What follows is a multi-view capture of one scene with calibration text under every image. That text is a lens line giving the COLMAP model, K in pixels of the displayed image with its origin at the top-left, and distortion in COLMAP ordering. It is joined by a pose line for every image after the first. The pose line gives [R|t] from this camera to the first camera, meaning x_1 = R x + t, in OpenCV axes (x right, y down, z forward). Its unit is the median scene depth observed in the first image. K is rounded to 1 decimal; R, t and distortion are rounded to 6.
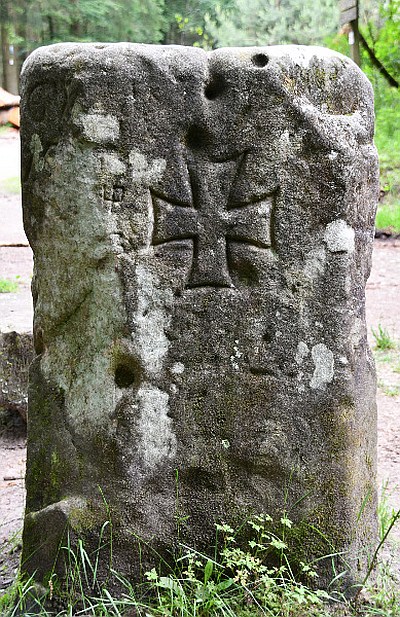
lens RADIAL K [[1081.9, 0, 200.0], [0, 1081.9, 307.8], [0, 0, 1]] dist [0.034848, 0.000000]
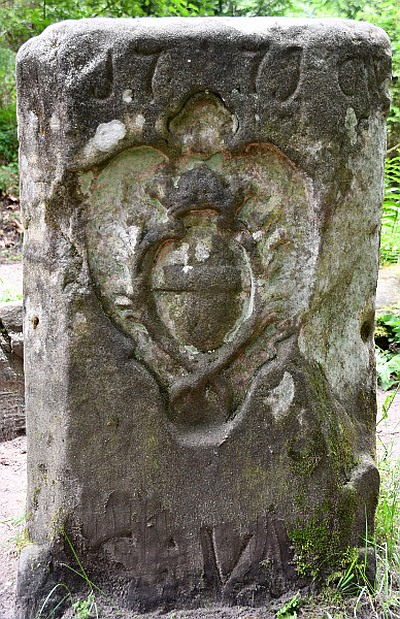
lens RADIAL K [[1085.4, 0, 200.0], [0, 1085.4, 310.1], [0, 0, 1]] dist [0.034848, 0.000000]
pose [[0.253330, -0.166458, 0.952951, -1.169344], [0.163255, 0.978312, 0.127488, -0.126901], [-0.953505, 0.123277, 0.275011, 0.869947]]
